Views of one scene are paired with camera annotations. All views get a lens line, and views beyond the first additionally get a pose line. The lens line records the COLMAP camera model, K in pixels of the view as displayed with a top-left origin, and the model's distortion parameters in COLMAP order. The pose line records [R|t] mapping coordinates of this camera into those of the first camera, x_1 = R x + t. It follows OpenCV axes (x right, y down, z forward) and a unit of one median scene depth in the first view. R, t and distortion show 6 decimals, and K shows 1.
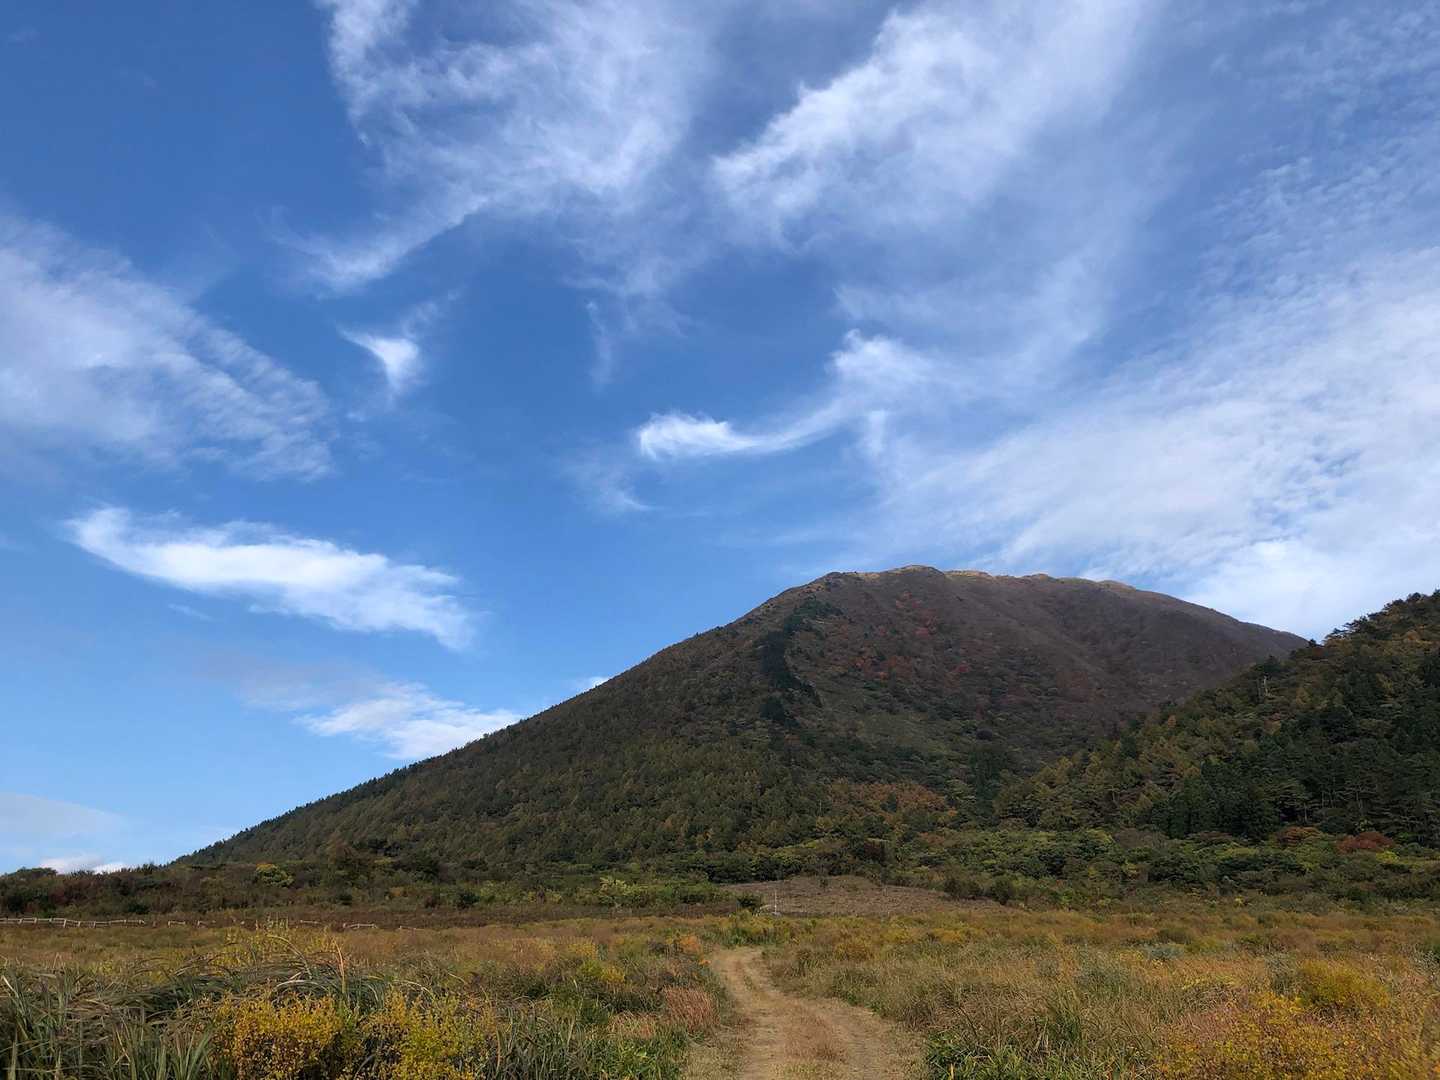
lens RADIAL K [[1239.3, 0, 725.9], [0, 1239.3, 498.0], [0, 0, 1]] dist [0.038086, -0.008472]
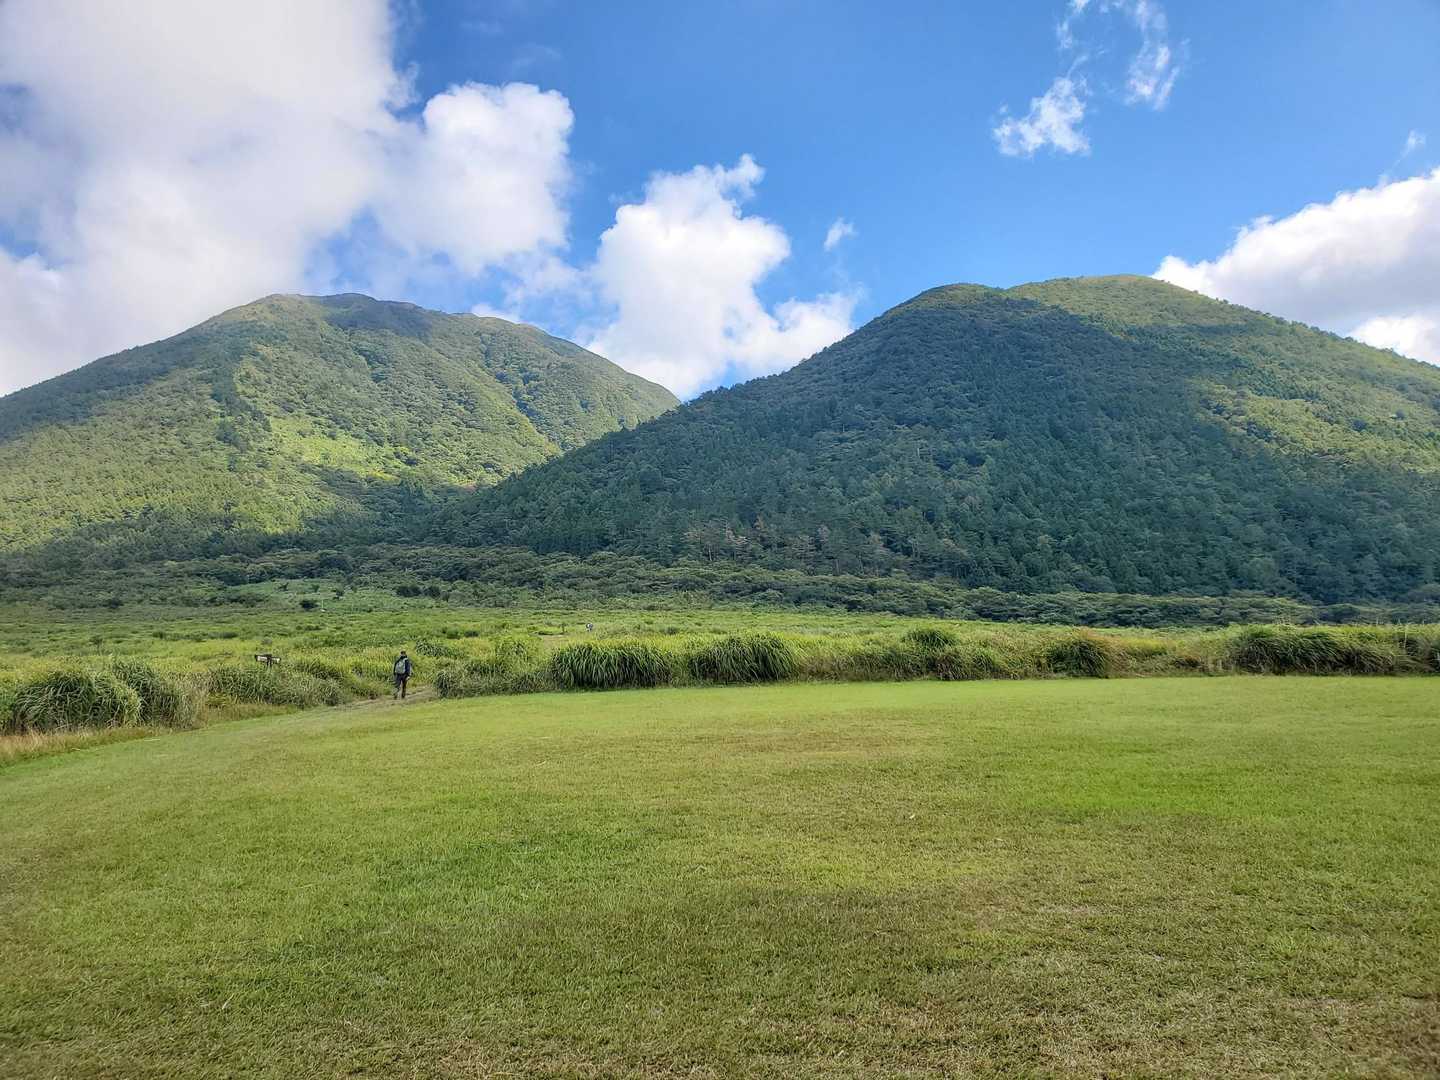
lens RADIAL K [[1239.3, 0, 725.9], [0, 1239.3, 498.0], [0, 0, 1]] dist [0.038086, -0.008472]
pose [[0.895083, 0.029194, 0.444942, -0.057441], [-0.135614, 0.968407, 0.209274, -0.070748], [-0.424776, -0.247658, 0.870765, -0.201124]]
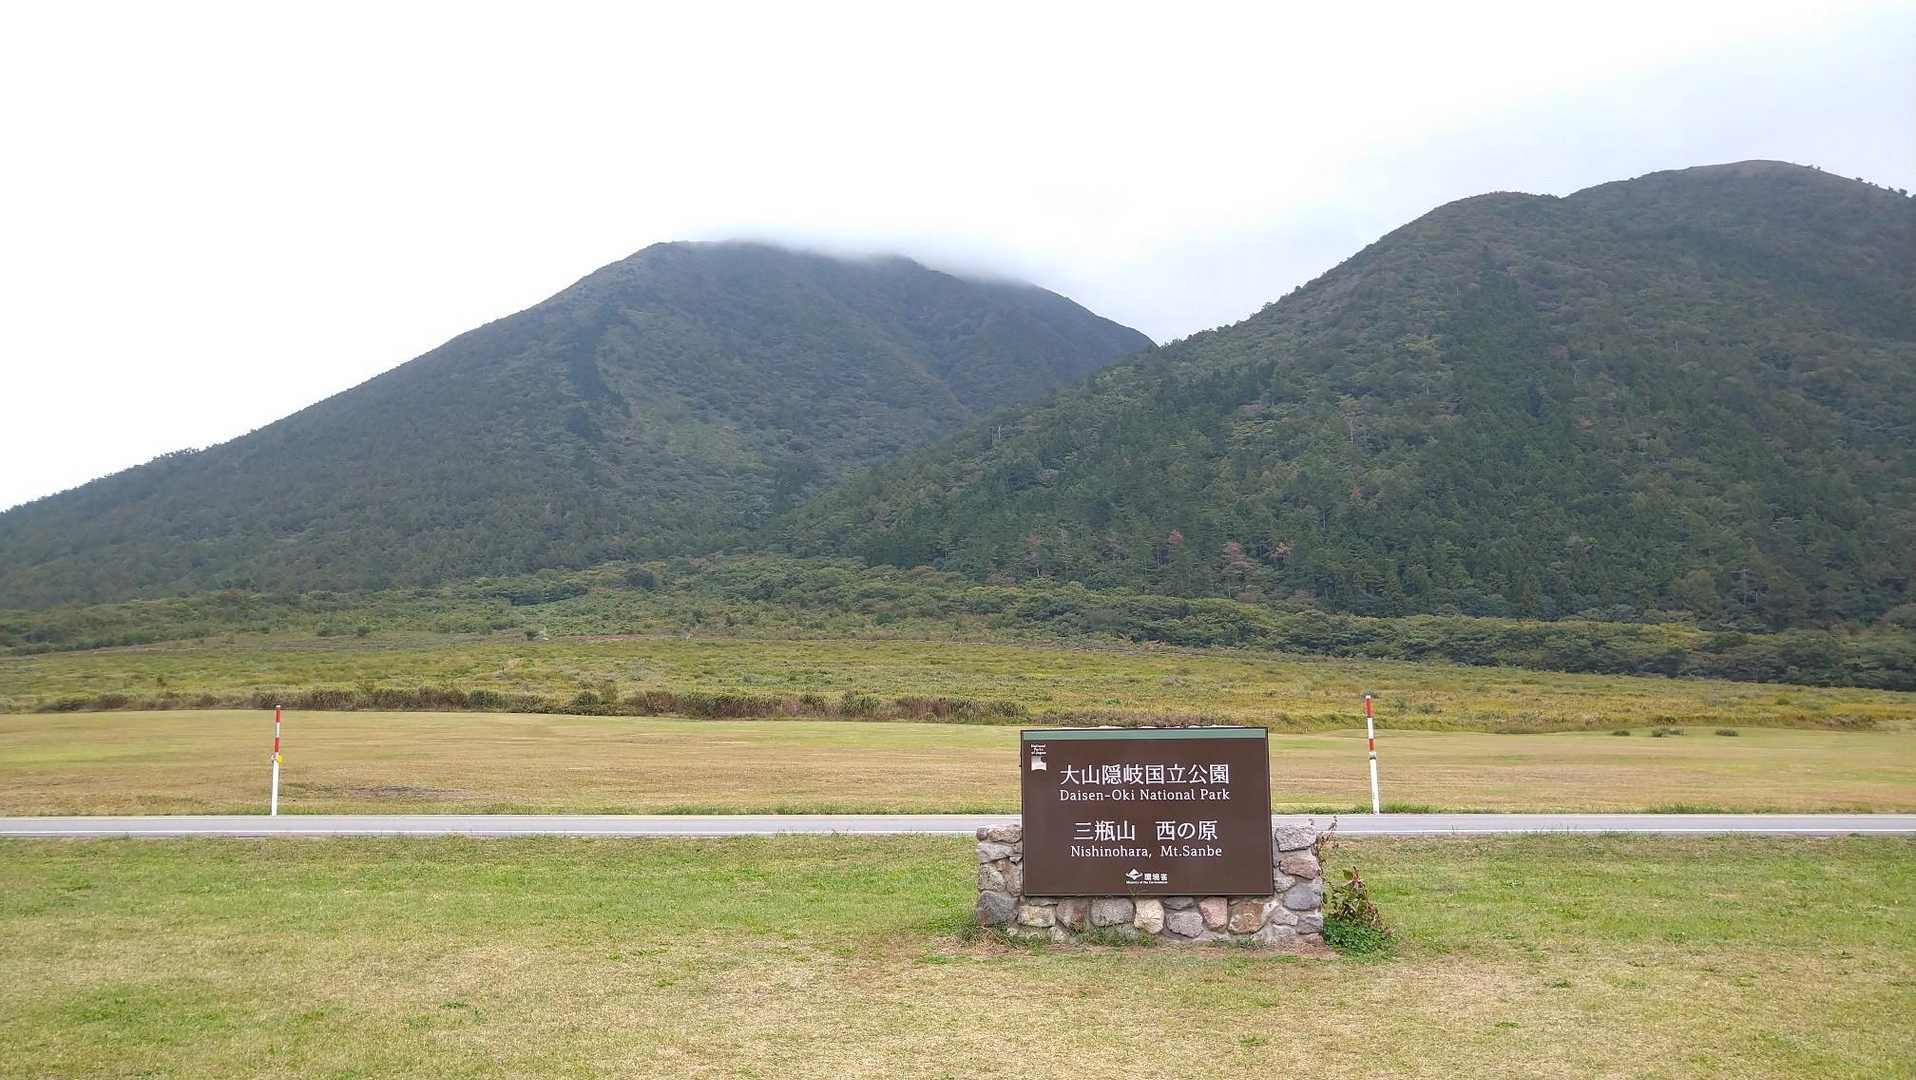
lens RADIAL K [[1664.5, 0, 958.0], [0, 1664.5, 540.0], [0, 0, 1]] dist [-0.002828, -0.004716]
pose [[0.969769, -0.001212, 0.244021, 0.006776], [-0.067410, 0.959745, 0.272662, -0.112346], [-0.234529, -0.280869, 0.930650, -0.303837]]
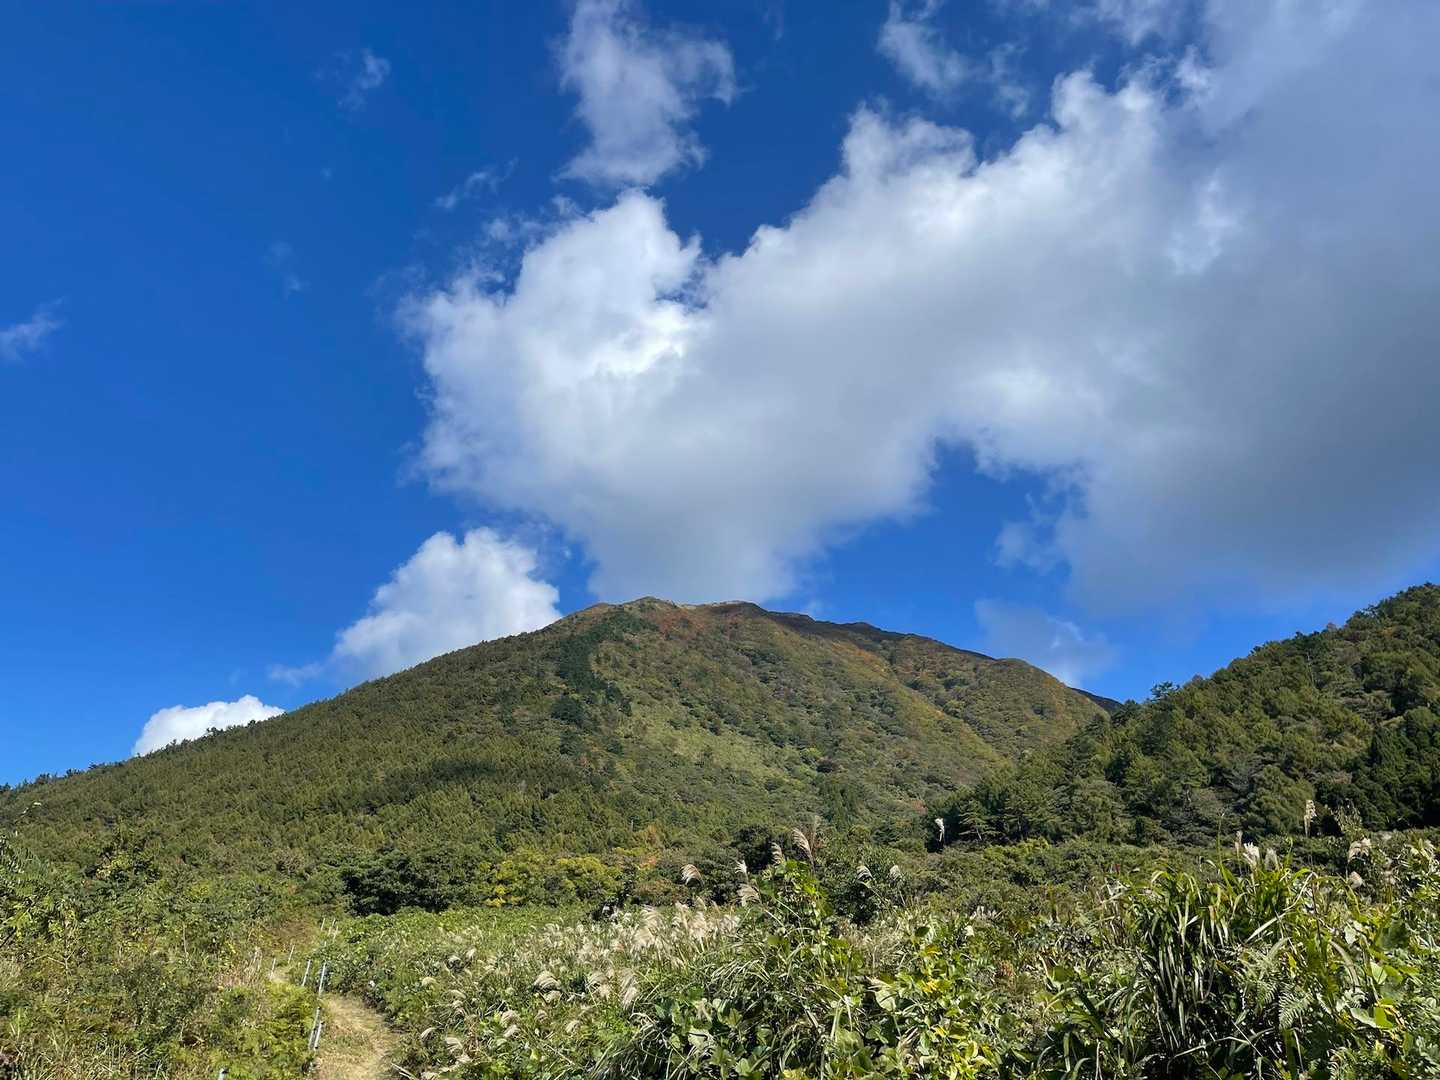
lens RADIAL K [[1092.6, 0, 752.2], [0, 1092.6, 540.1], [0, 0, 1]] dist [0.095345, -0.000408]
pose [[0.976972, 0.101833, 0.187496, 0.010682], [-0.091192, 0.993739, -0.064550, 0.095847], [-0.192896, 0.045965, 0.980142, 0.302396]]
